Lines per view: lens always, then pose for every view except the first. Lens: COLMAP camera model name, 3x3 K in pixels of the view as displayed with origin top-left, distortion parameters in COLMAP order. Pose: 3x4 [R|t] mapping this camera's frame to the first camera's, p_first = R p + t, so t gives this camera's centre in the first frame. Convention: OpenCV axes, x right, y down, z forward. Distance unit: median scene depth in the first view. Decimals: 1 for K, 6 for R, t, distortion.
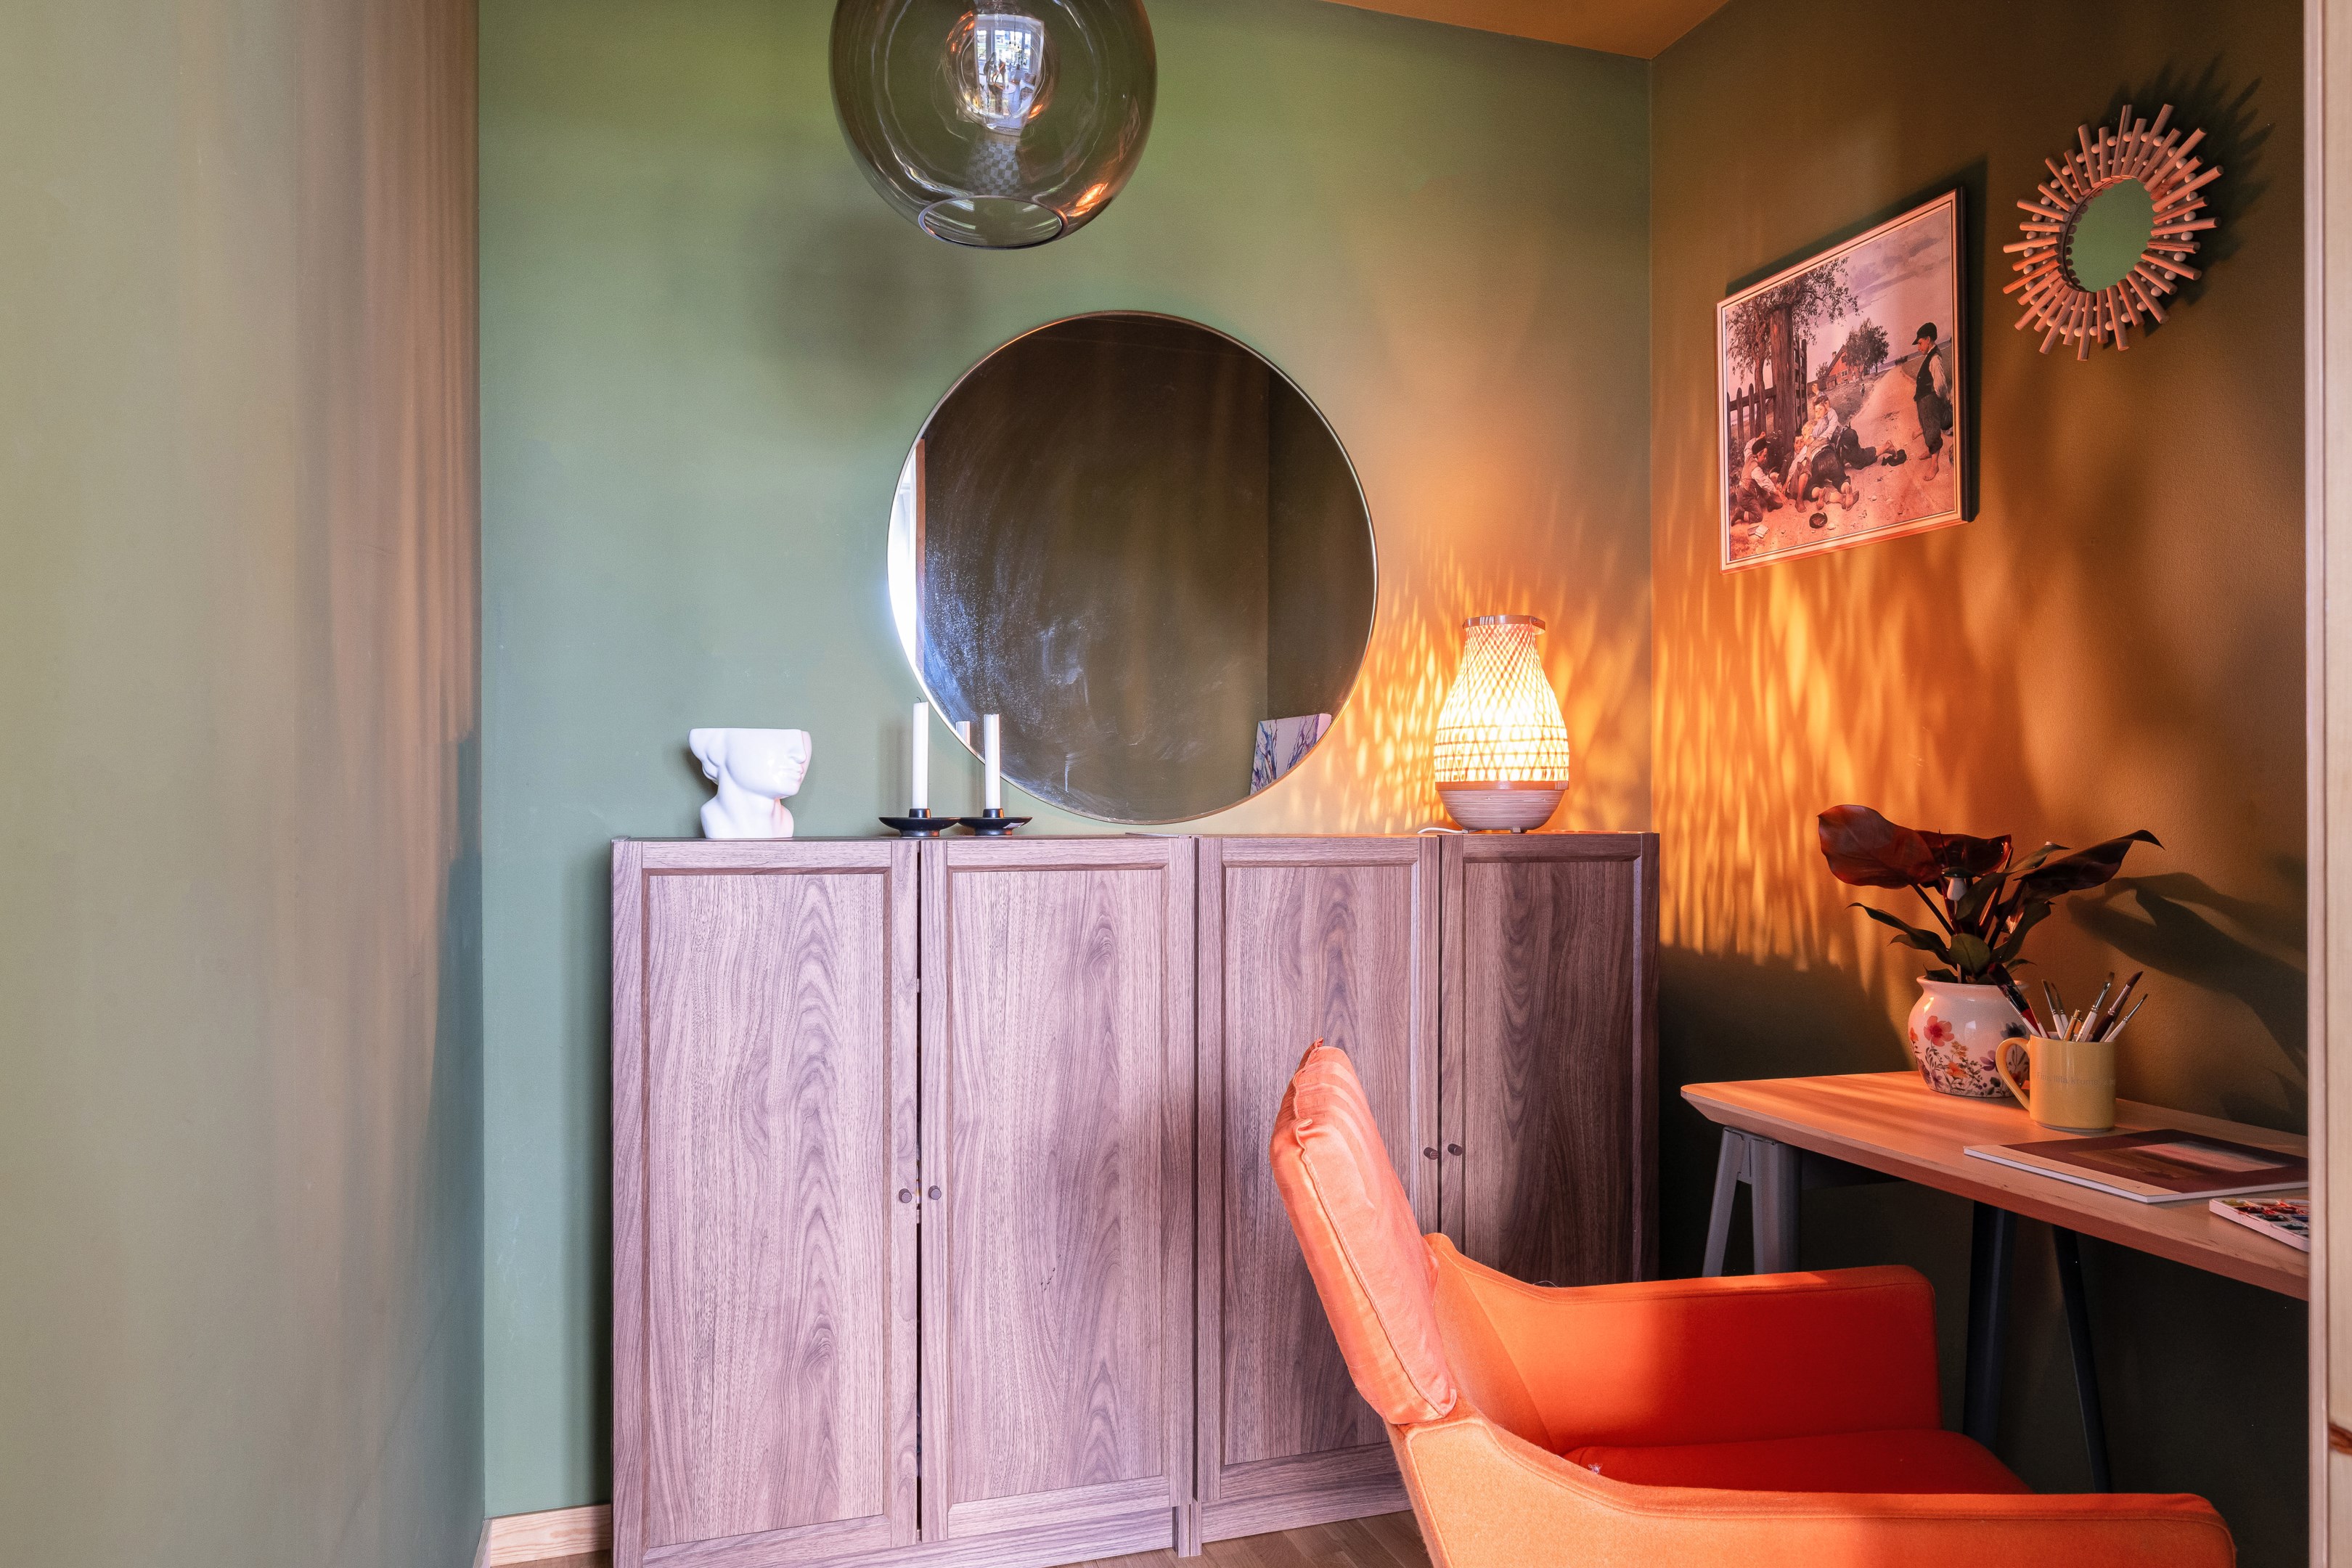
lens RADIAL K [[1574.2, 0, 1176.0], [0, 1574.2, 784.0], [0, 0, 1]] dist [0.002652, 0.000408]
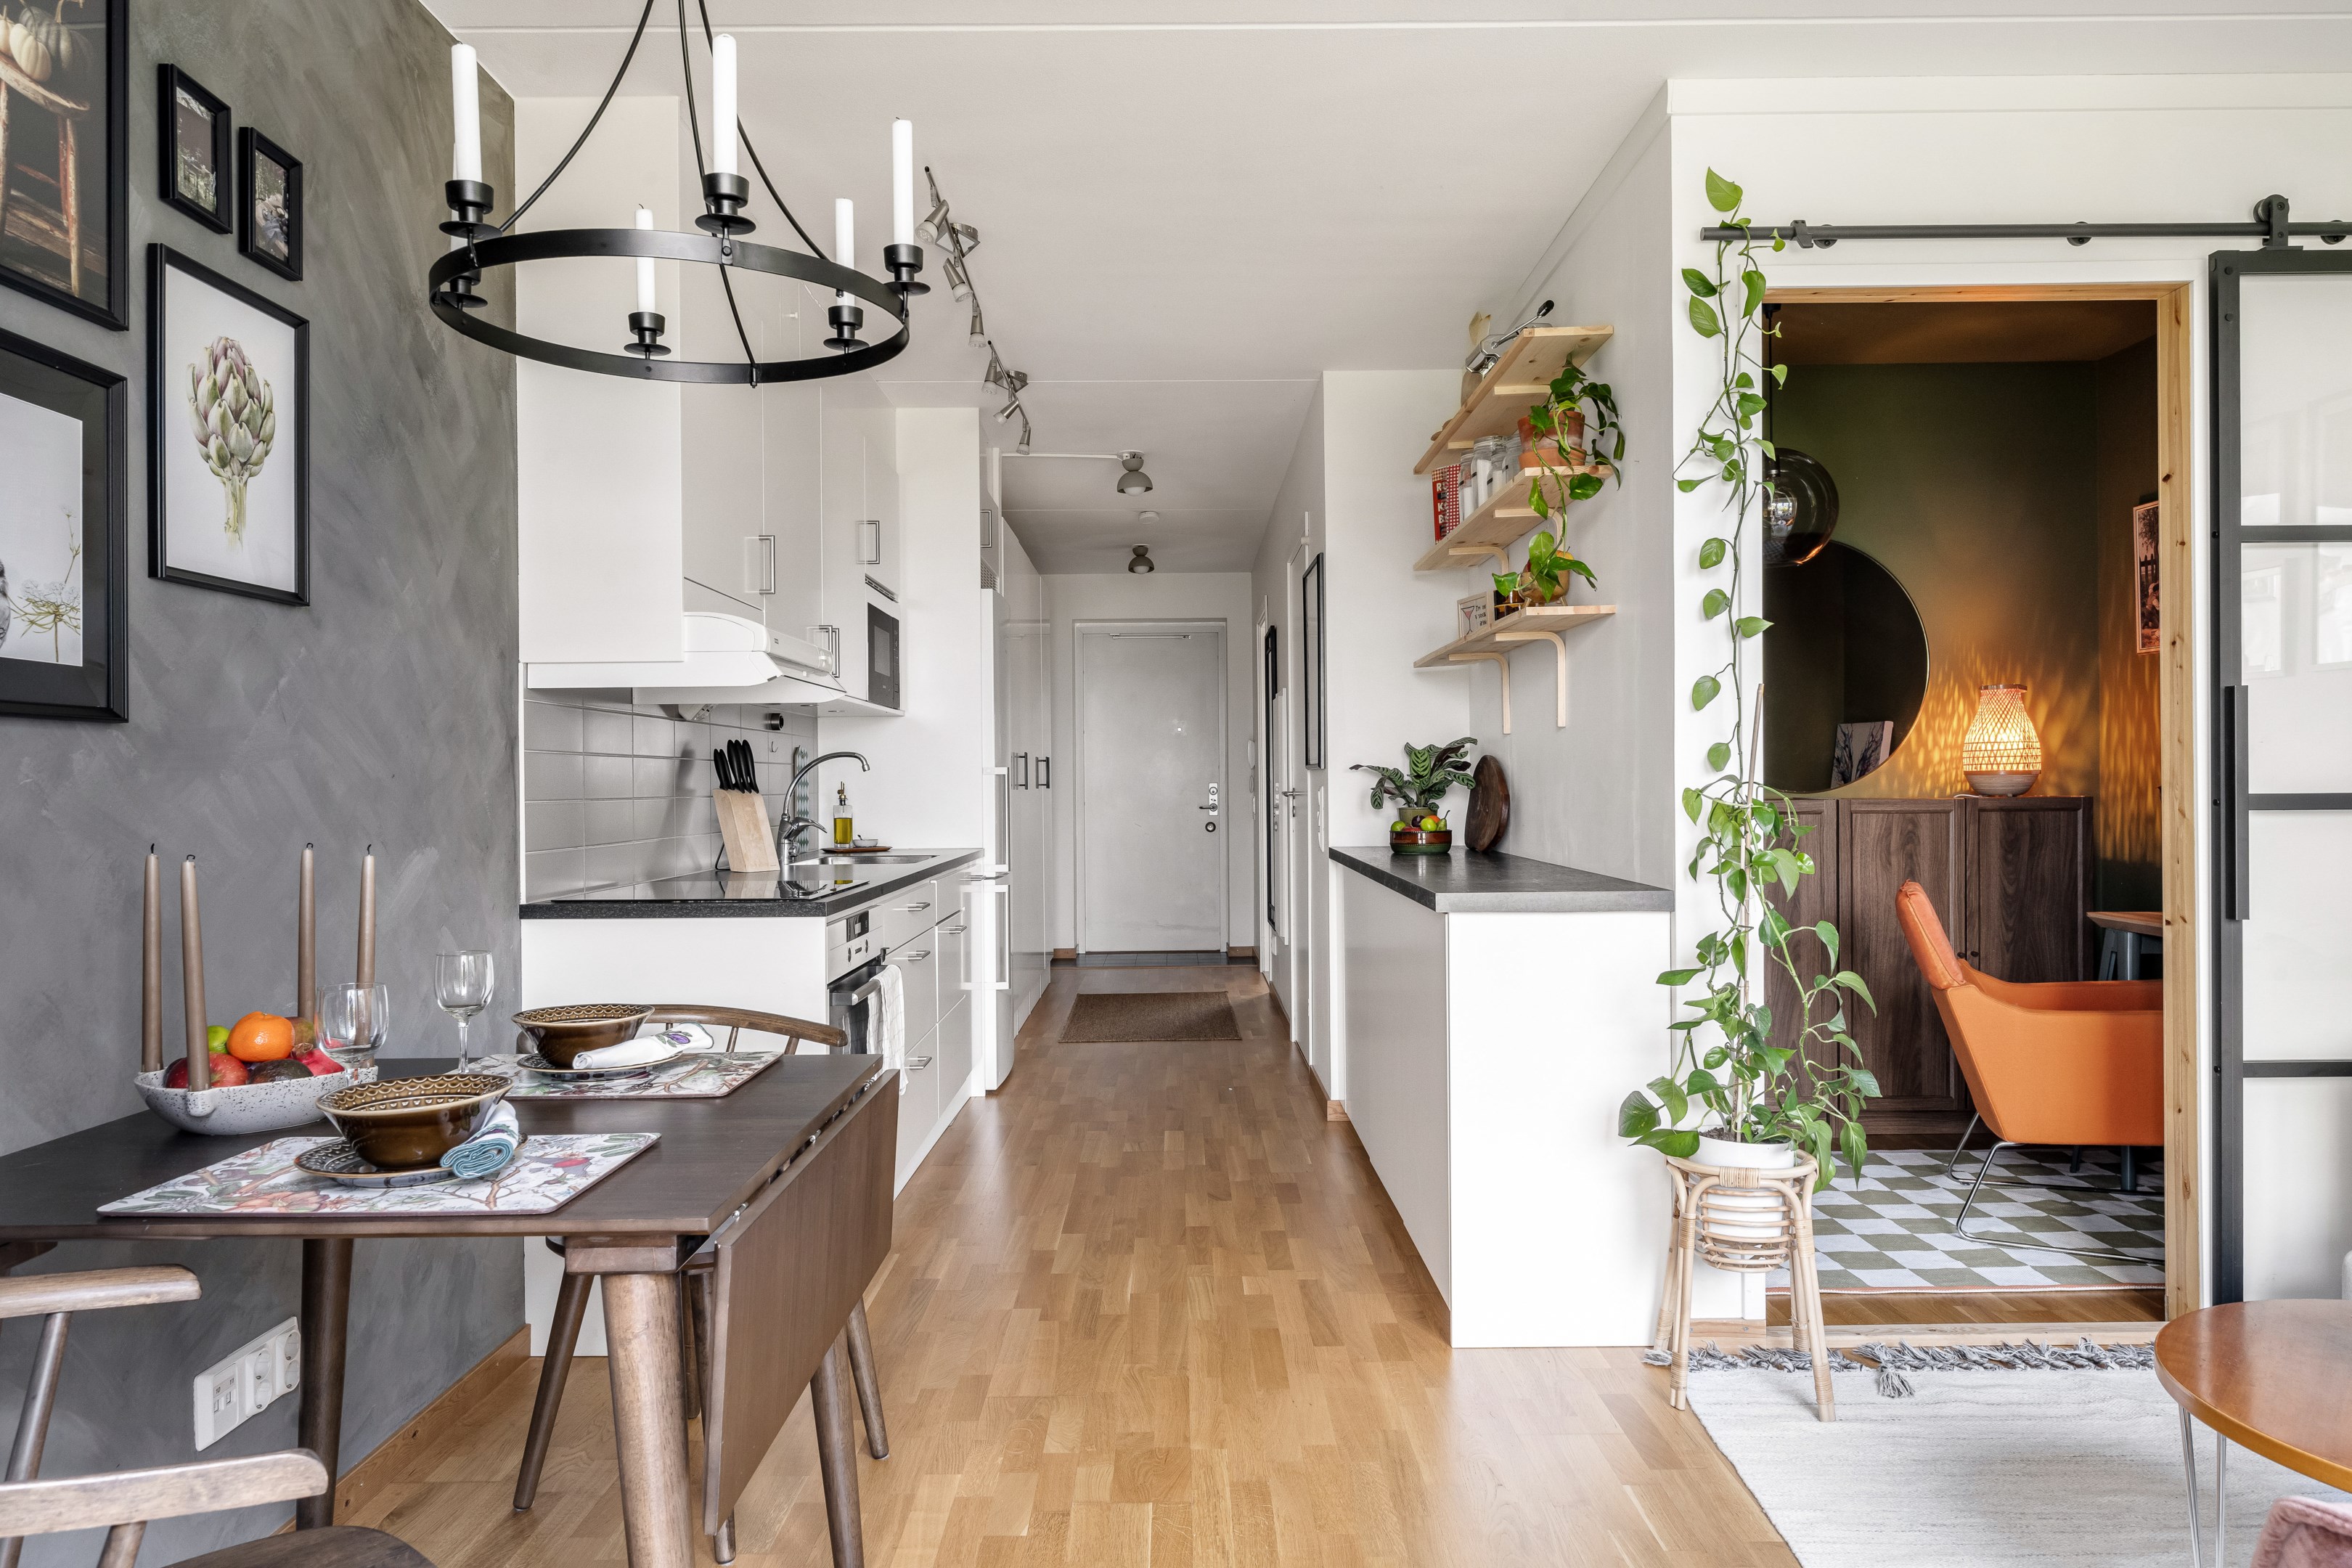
lens RADIAL K [[1529.3, 0, 1176.0], [0, 1529.3, 784.0], [0, 0, 1]] dist [-0.001294, -0.000124]
pose [[0.948447, -0.007173, -0.316856, -0.156255], [0.012890, 0.999790, 0.015952, -0.027121], [0.316674, -0.019214, 0.948340, -1.076634]]
